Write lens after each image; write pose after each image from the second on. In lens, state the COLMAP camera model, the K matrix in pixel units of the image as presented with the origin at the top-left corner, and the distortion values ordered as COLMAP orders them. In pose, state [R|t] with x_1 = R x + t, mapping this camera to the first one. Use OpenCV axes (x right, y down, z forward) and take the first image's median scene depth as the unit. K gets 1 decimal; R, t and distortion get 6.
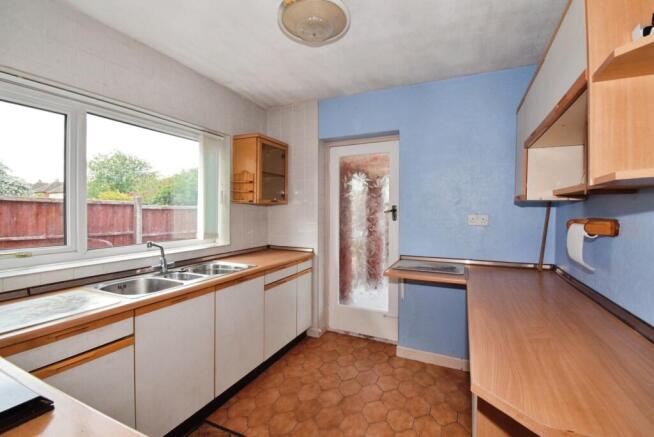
lens RADIAL K [[292.3, 0, 325.5], [0, 292.3, 211.0], [0, 0, 1]] dist [0.000553, -0.000309]
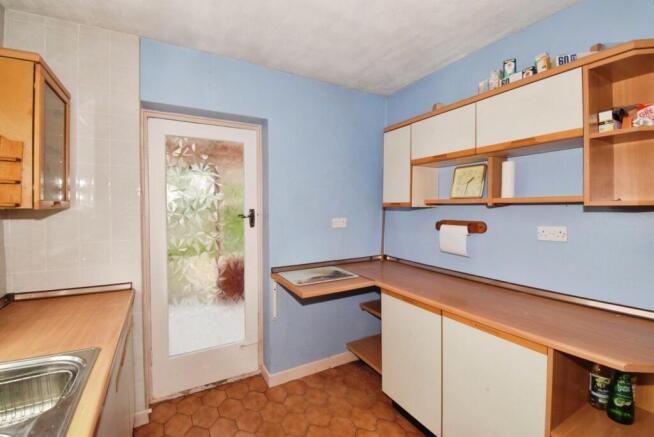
lens RADIAL K [[292.3, 0, 325.5], [0, 292.3, 211.0], [0, 0, 1]] dist [0.000553, -0.000309]
pose [[0.571460, -0.018728, 0.820416, -0.344158], [0.005804, 0.999807, 0.018781, -0.029368], [-0.820609, -0.005971, 0.571458, 0.381240]]
